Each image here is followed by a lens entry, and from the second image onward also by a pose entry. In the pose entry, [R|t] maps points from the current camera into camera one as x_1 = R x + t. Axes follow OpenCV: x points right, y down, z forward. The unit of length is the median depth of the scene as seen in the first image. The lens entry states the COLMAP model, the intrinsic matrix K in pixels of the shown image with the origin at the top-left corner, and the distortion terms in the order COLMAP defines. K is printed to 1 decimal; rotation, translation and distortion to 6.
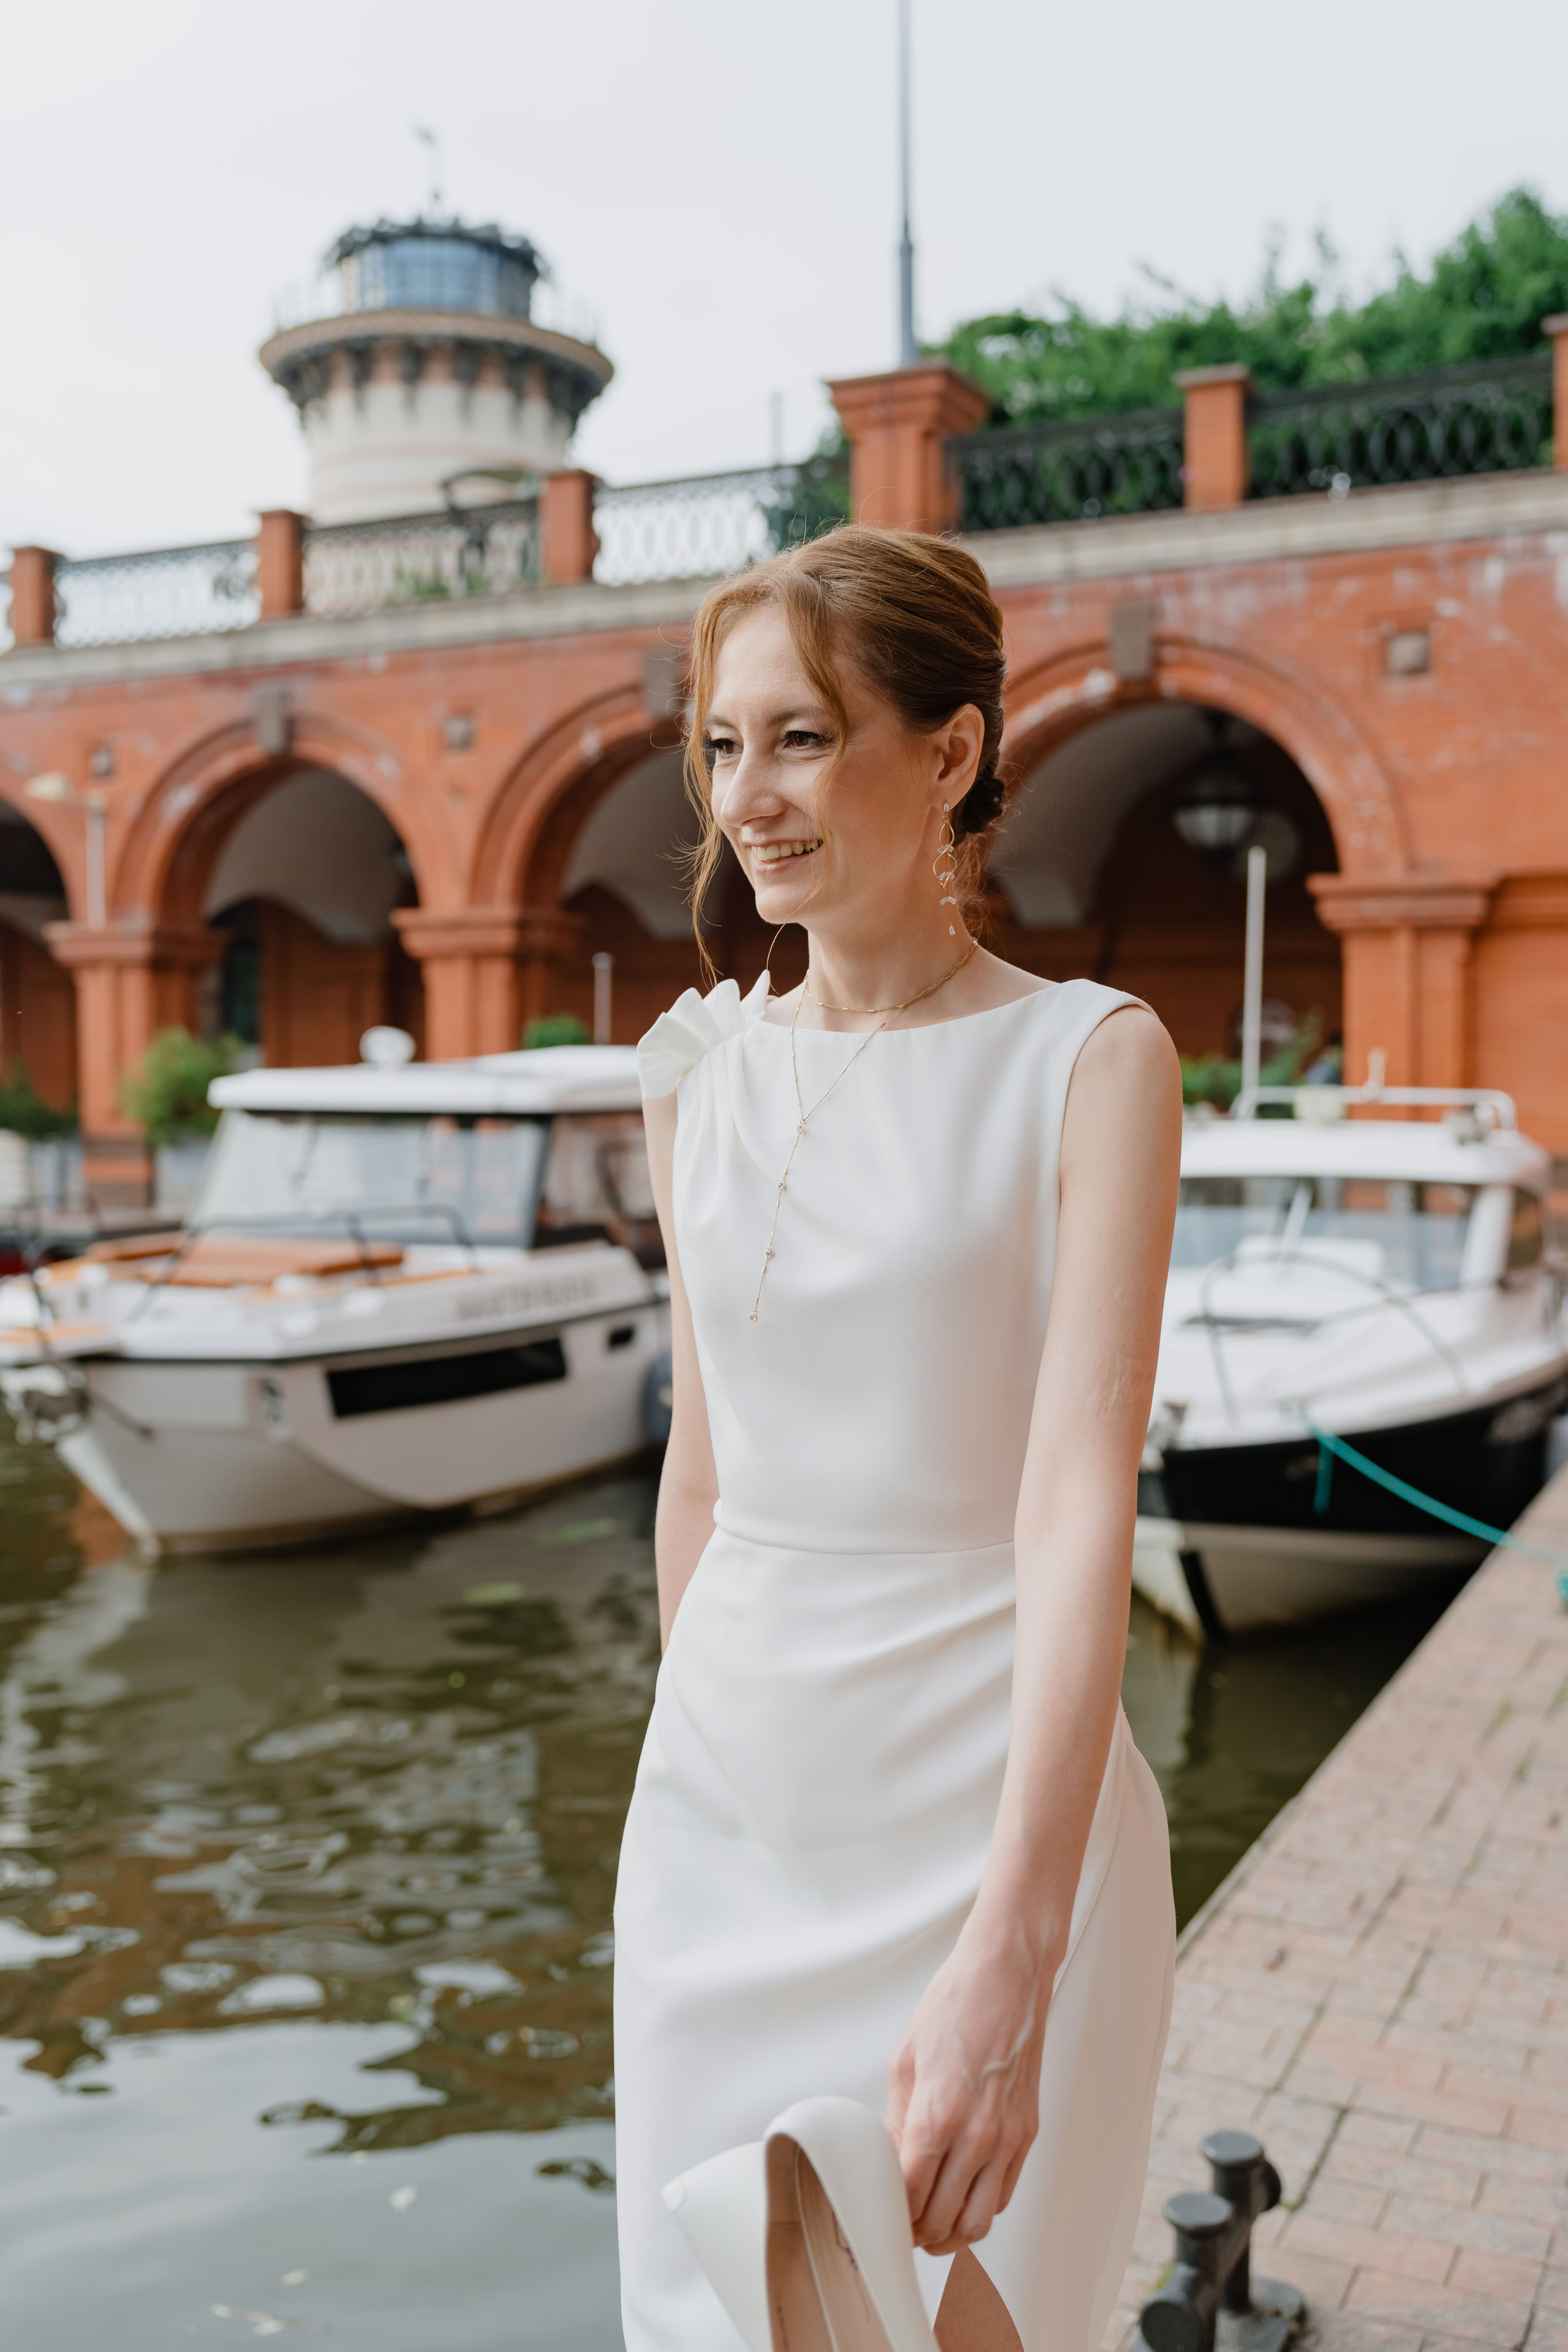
lens RADIAL K [[2259.2, 0, 767.2], [0, 2259.2, 1148.0], [0, 0, 1]] dist [-0.004058, 0.010479]
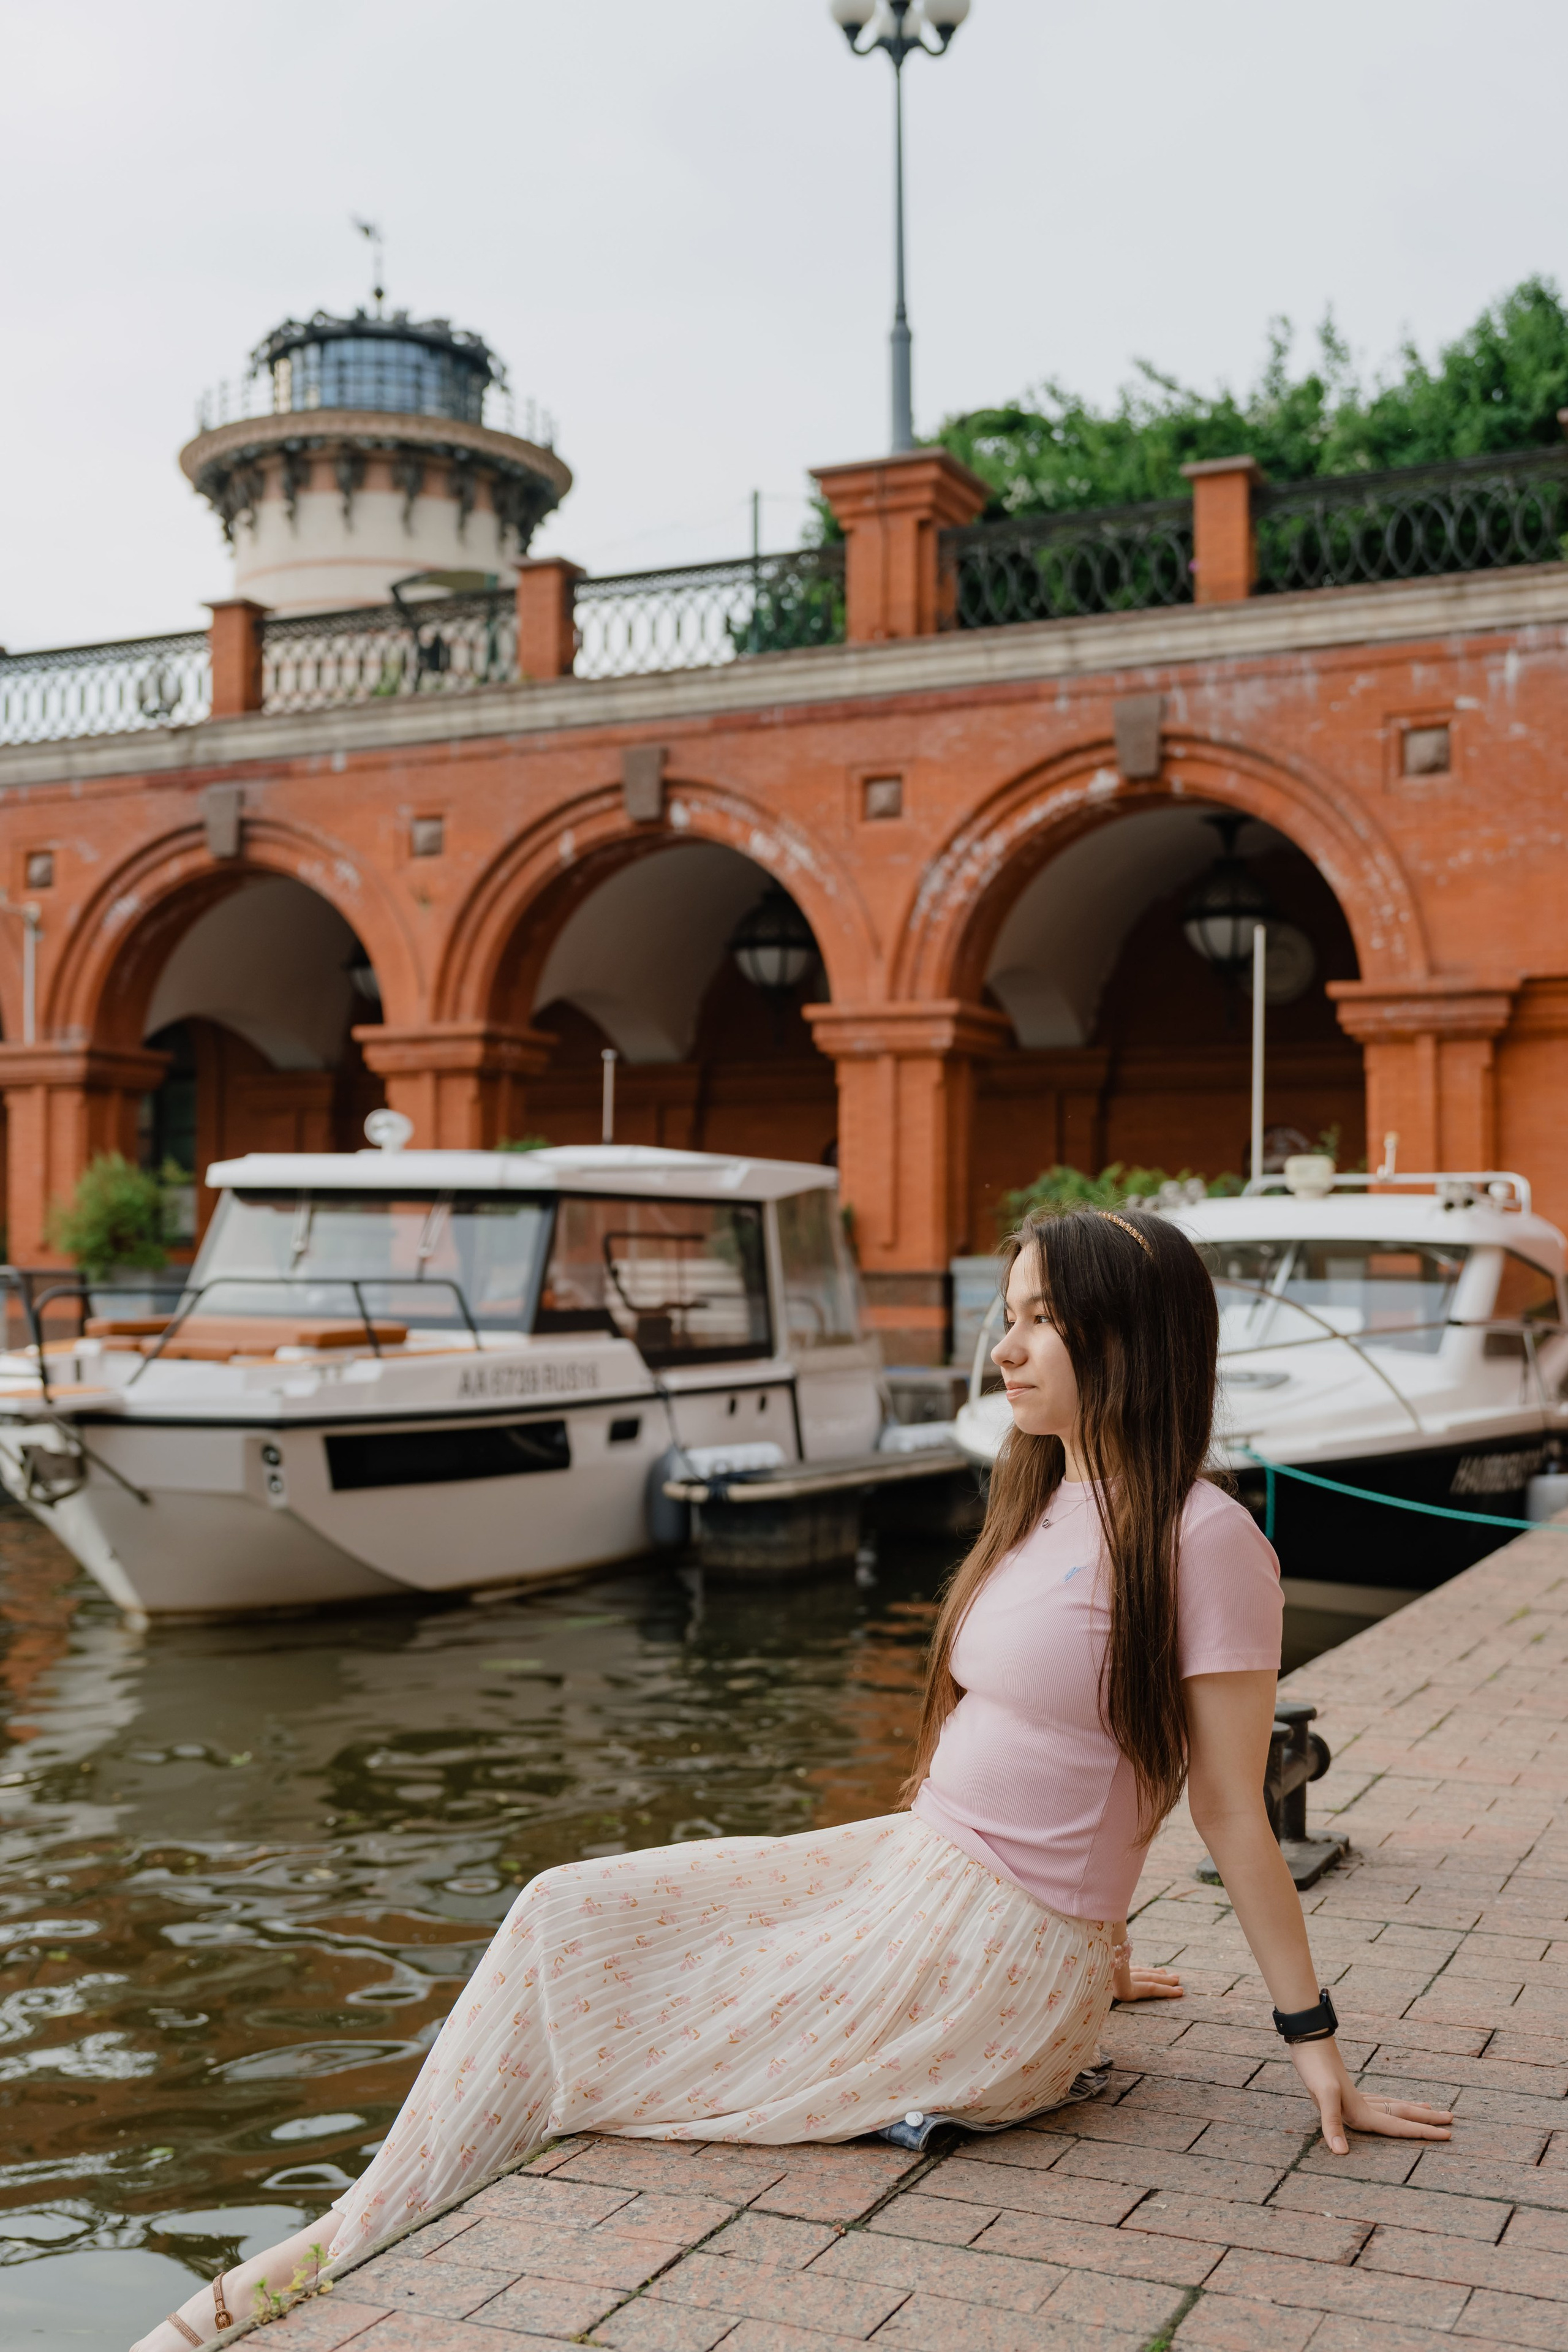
lens RADIAL K [[2531.7, 0, 784.0], [0, 2531.7, 1176.0], [0, 0, 1]] dist [0.003522, -0.019058]
pose [[0.999712, 0.001475, 0.023965, -0.012793], [0.000146, 0.997720, -0.067496, 0.029964], [-0.024010, 0.067480, 0.997432, -0.048743]]
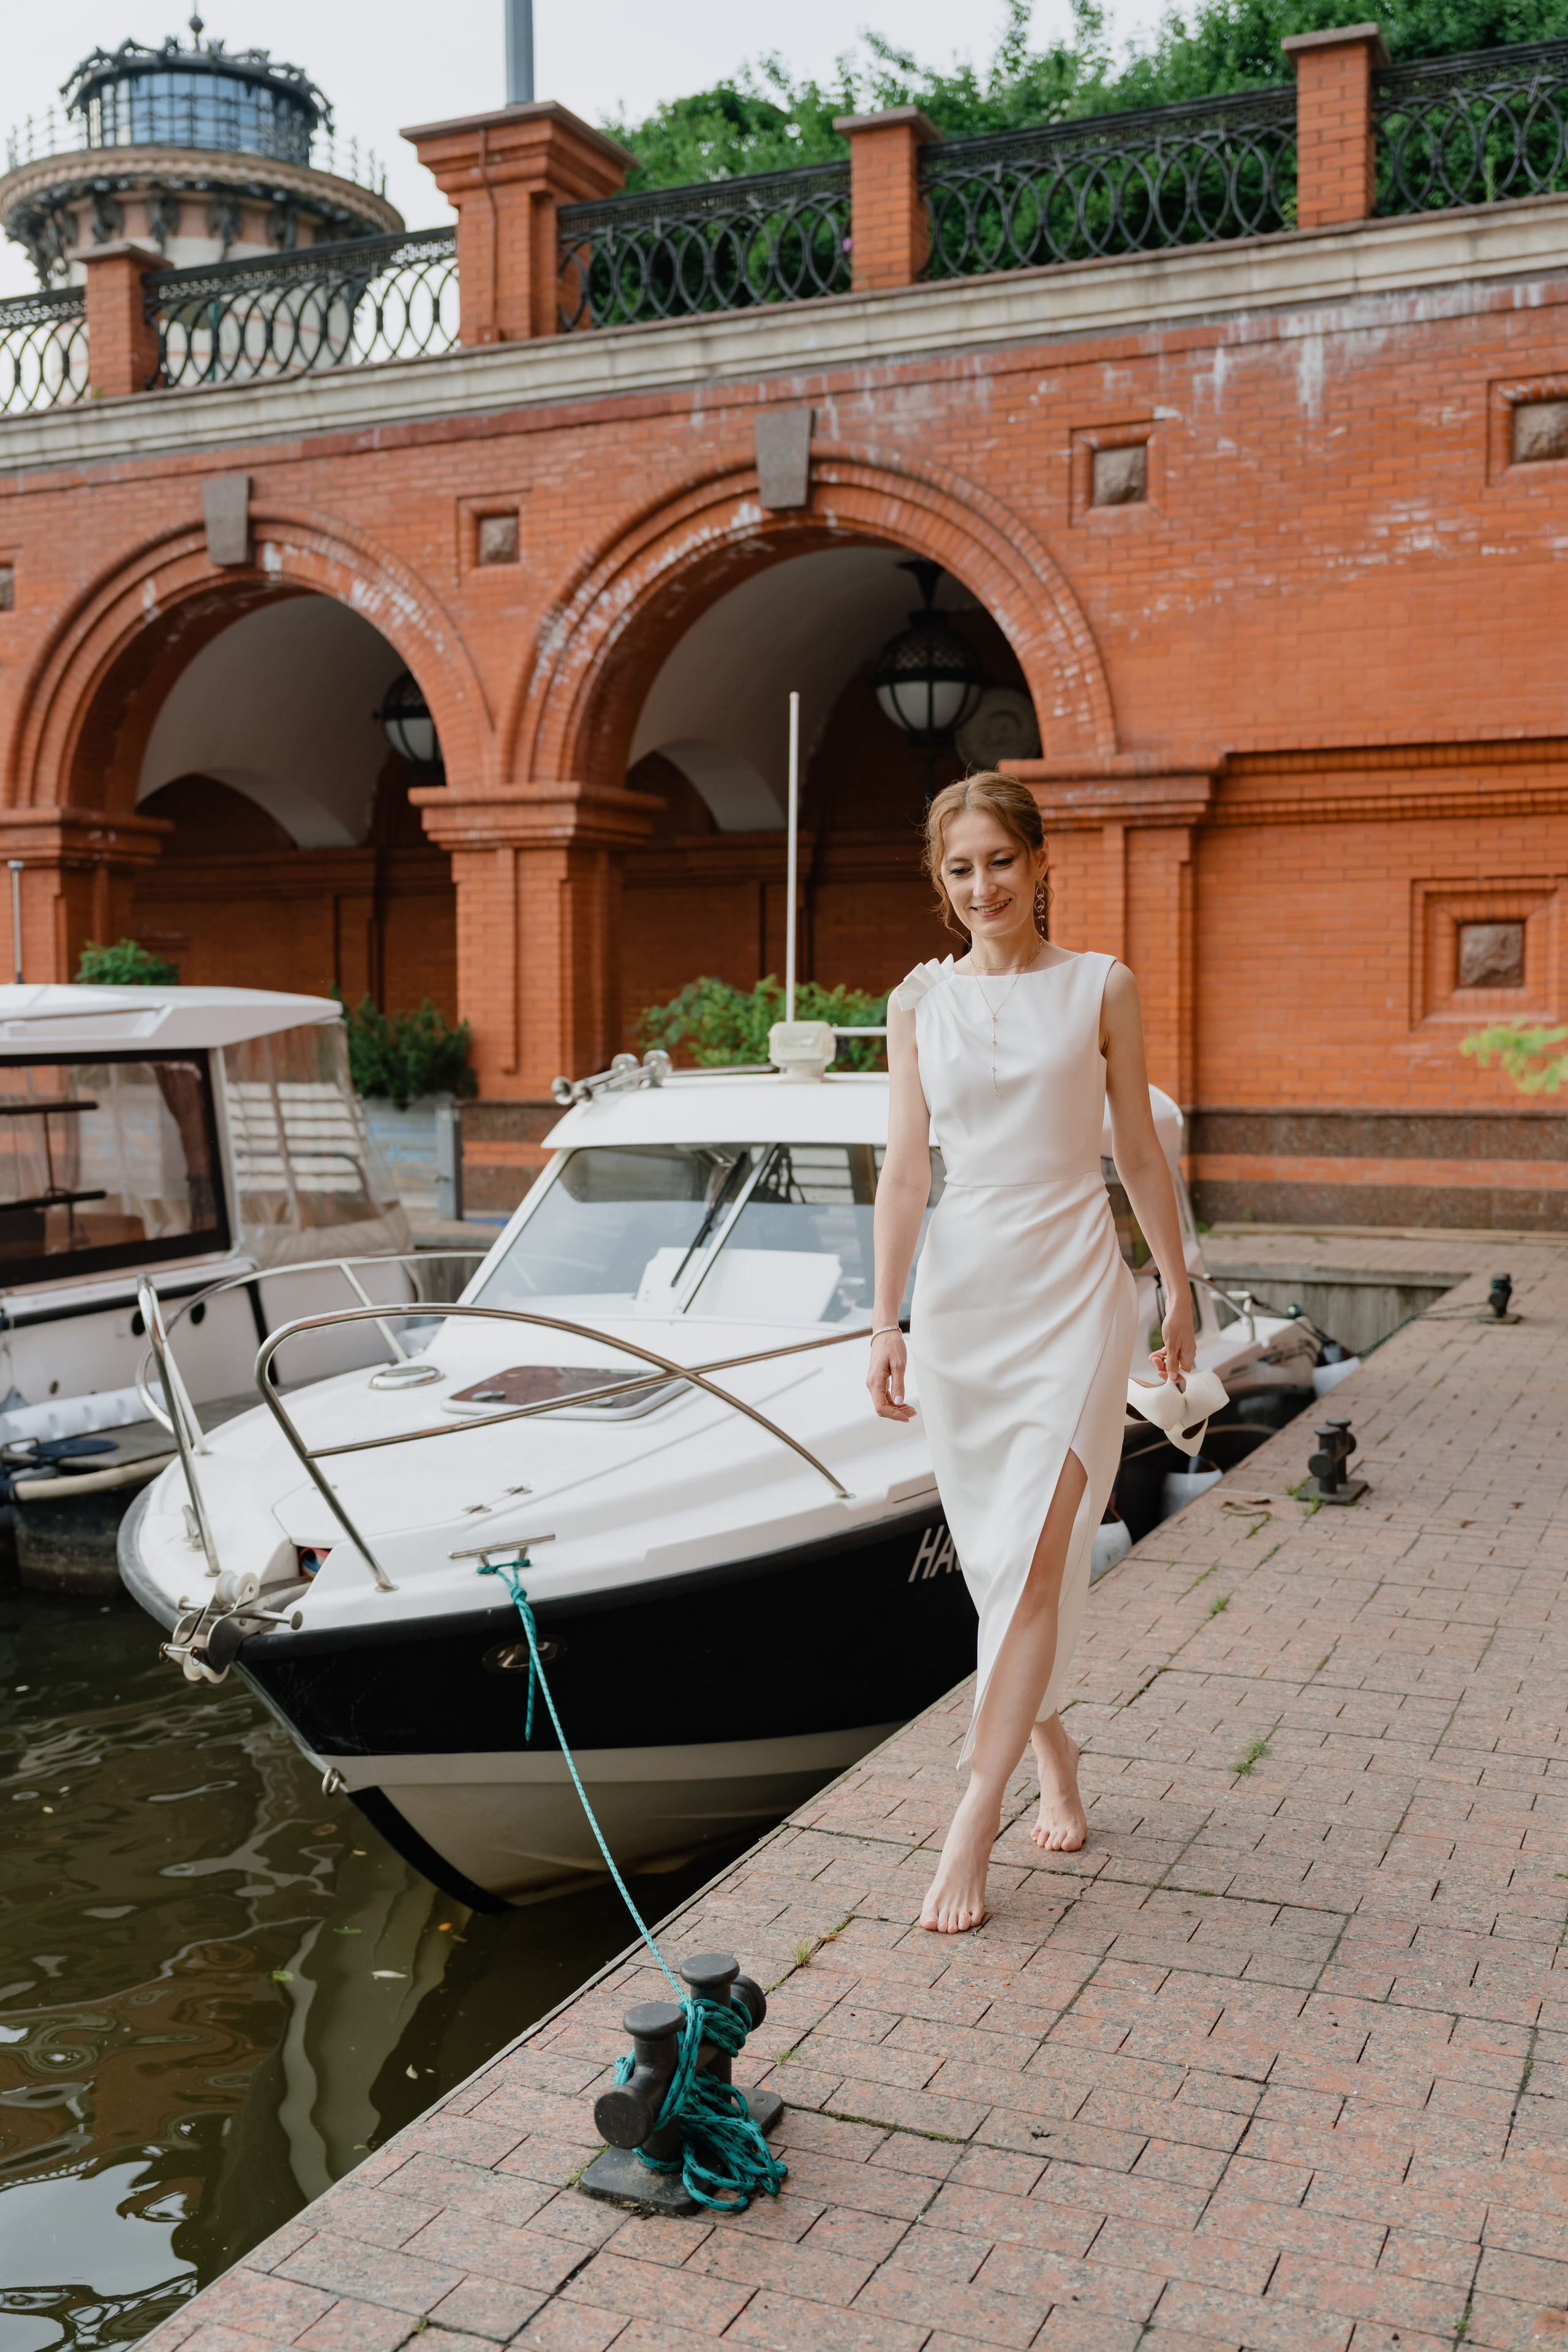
lens RADIAL K [[2317.7, 0, 784.0], [0, 2317.7, 1176.0], [0, 0, 1]] dist [-0.004747, -0.003614]
pose [[0.998956, -0.008619, 0.044860, 0.110725], [0.006800, 0.999154, 0.040550, -0.005786], [-0.045171, -0.040203, 0.998170, 0.160724]]
